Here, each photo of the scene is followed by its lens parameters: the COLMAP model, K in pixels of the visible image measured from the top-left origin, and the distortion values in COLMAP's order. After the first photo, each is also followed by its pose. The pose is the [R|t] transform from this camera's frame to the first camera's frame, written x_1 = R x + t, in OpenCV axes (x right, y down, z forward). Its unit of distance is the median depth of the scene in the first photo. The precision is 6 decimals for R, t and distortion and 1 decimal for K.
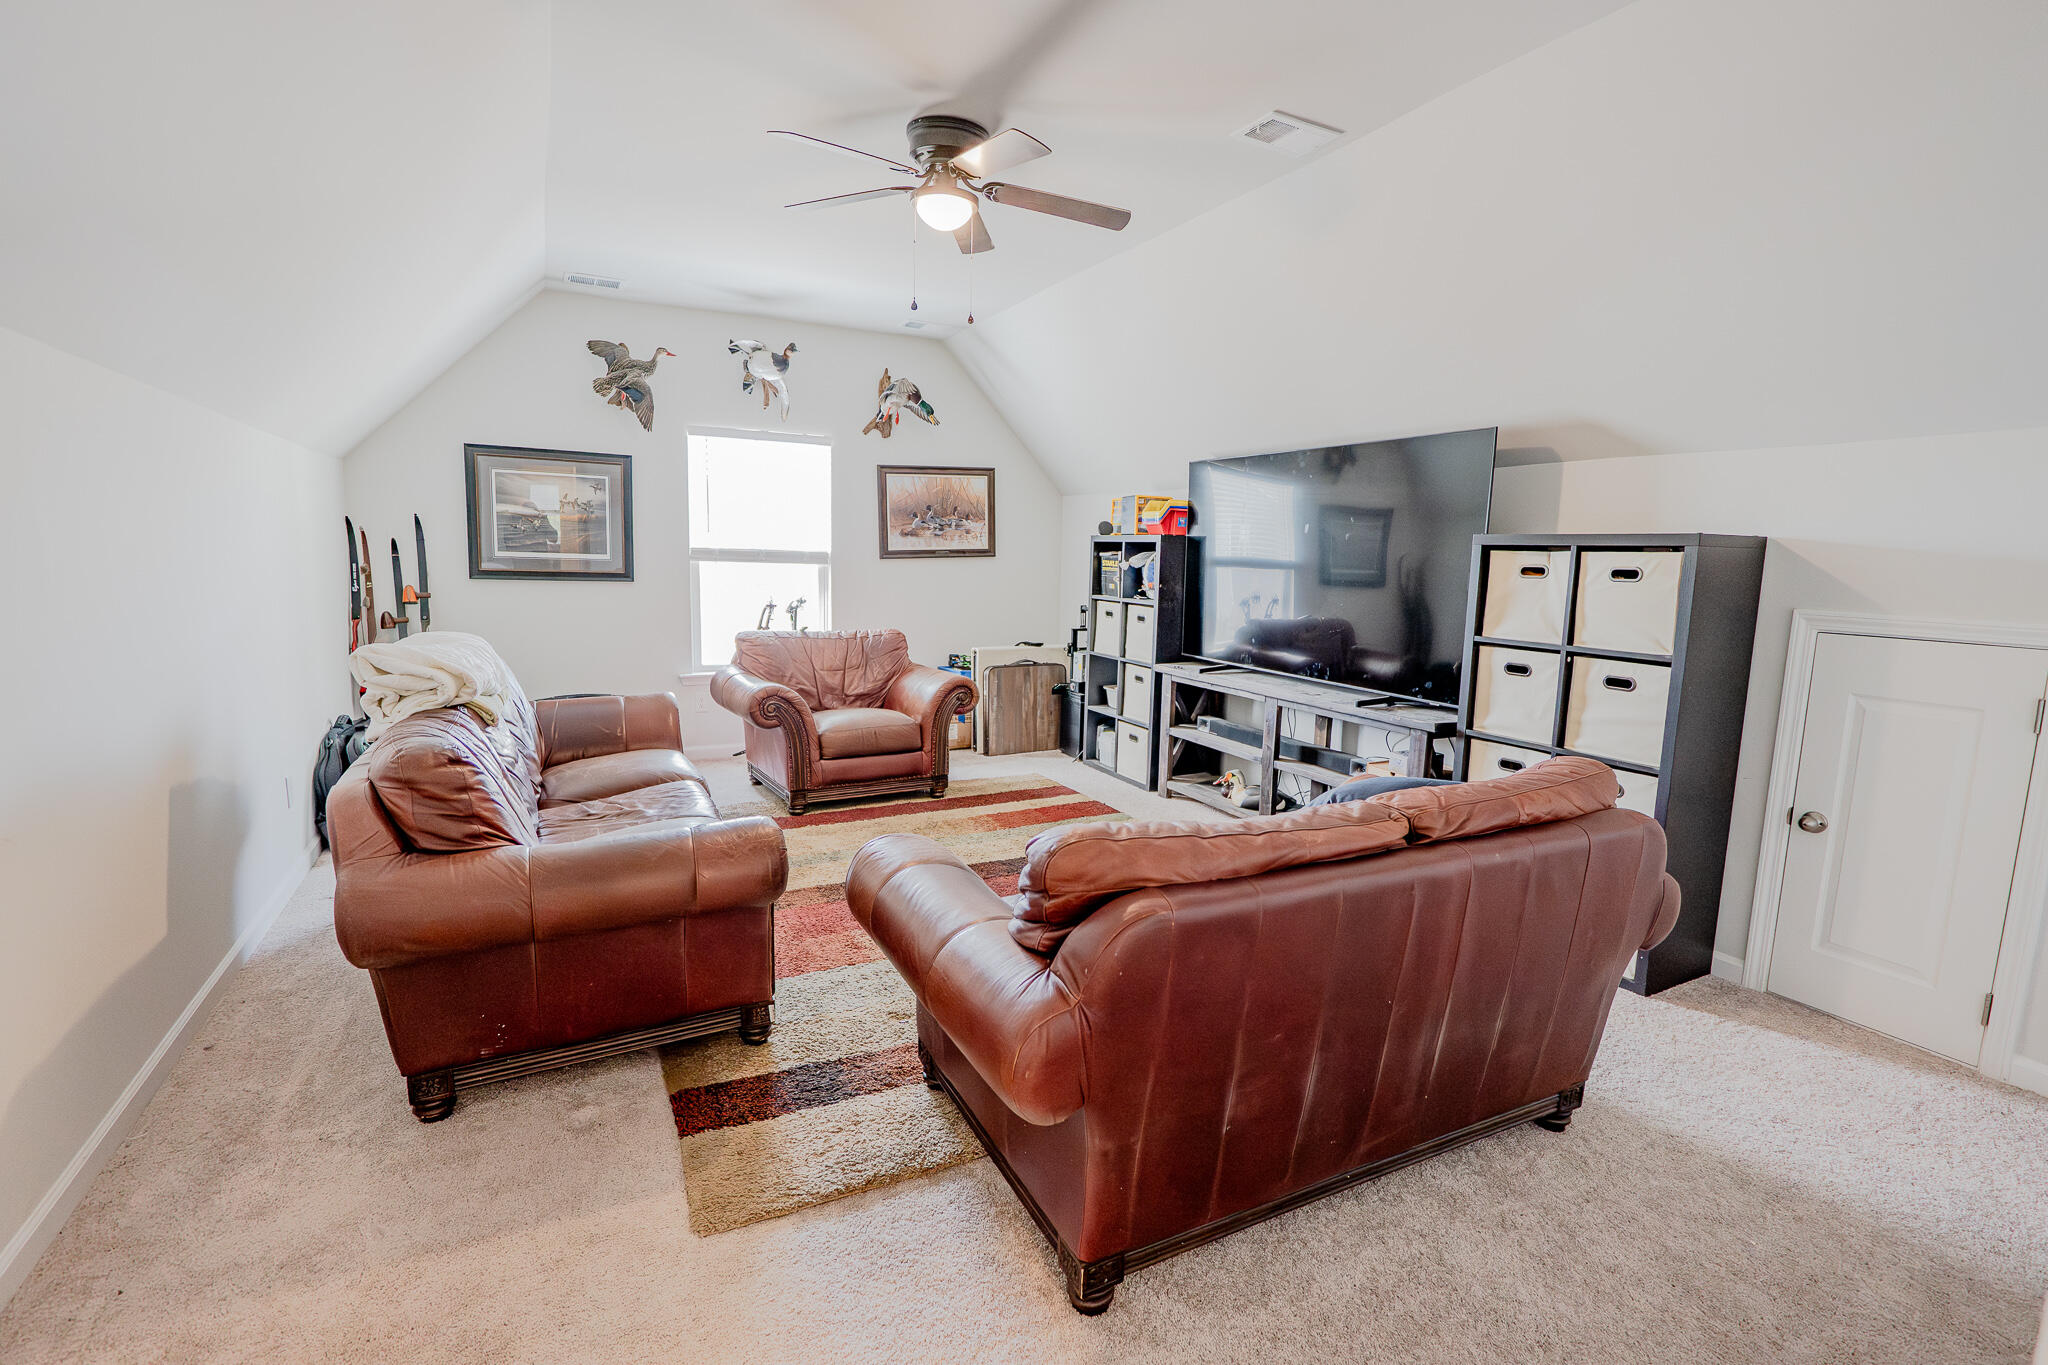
lens RADIAL K [[931.2, 0, 1022.7], [0, 931.2, 680.5], [0, 0, 1]] dist [-0.008466, 0.001016]
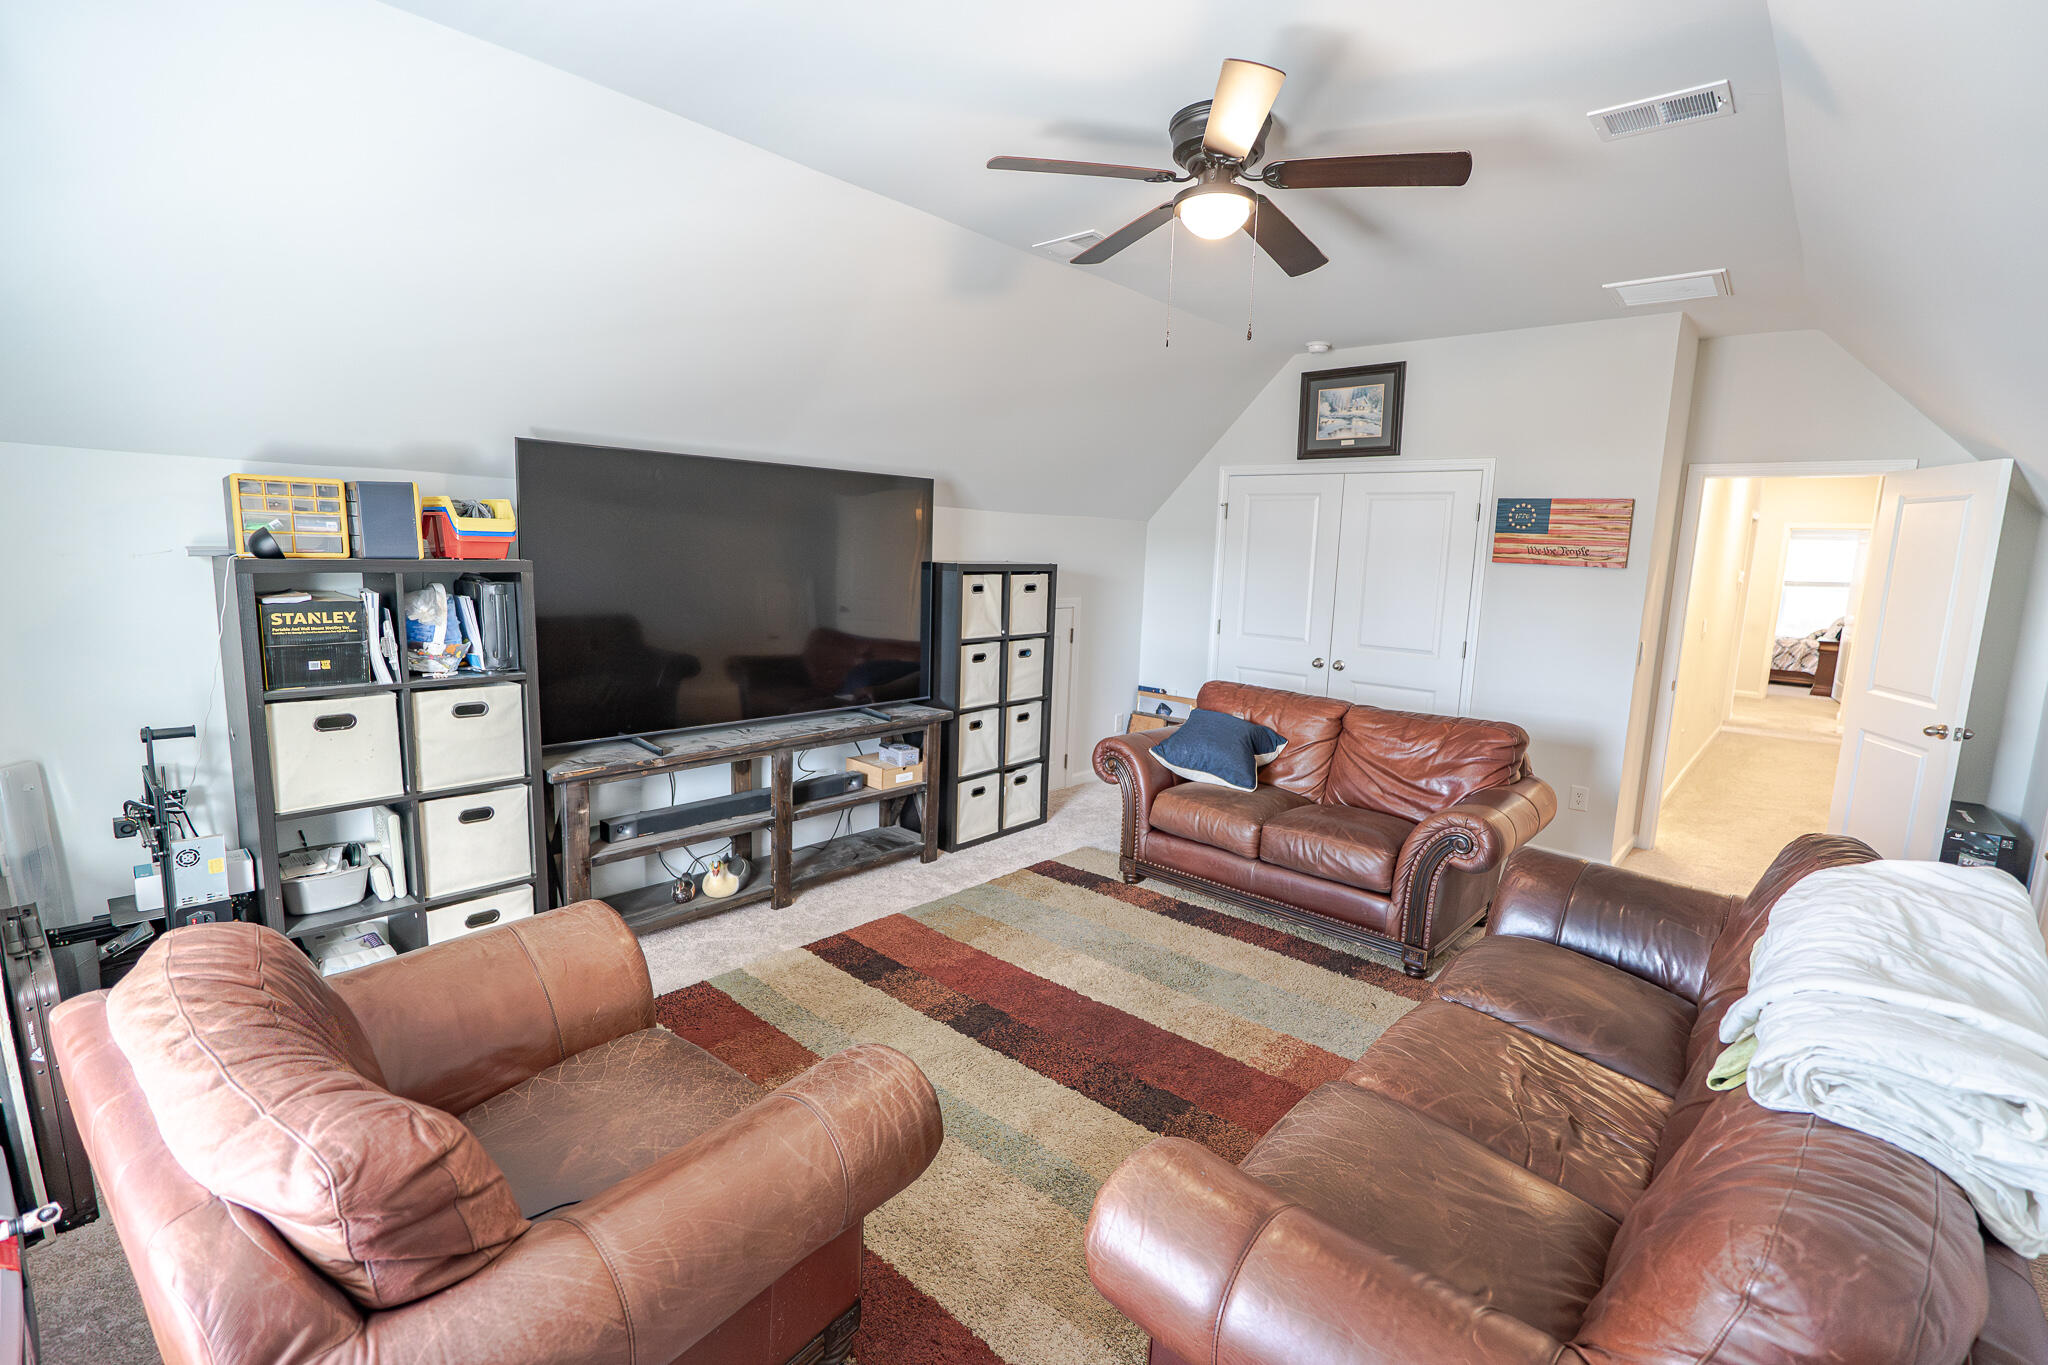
lens RADIAL K [[931.2, 0, 1022.7], [0, 931.2, 680.5], [0, 0, 1]] dist [-0.008466, 0.001016]
pose [[-0.357915, -0.166058, 0.918870, -0.800019], [0.096507, 0.972211, 0.213289, -0.271977], [-0.928753, 0.165017, -0.331943, 1.393119]]
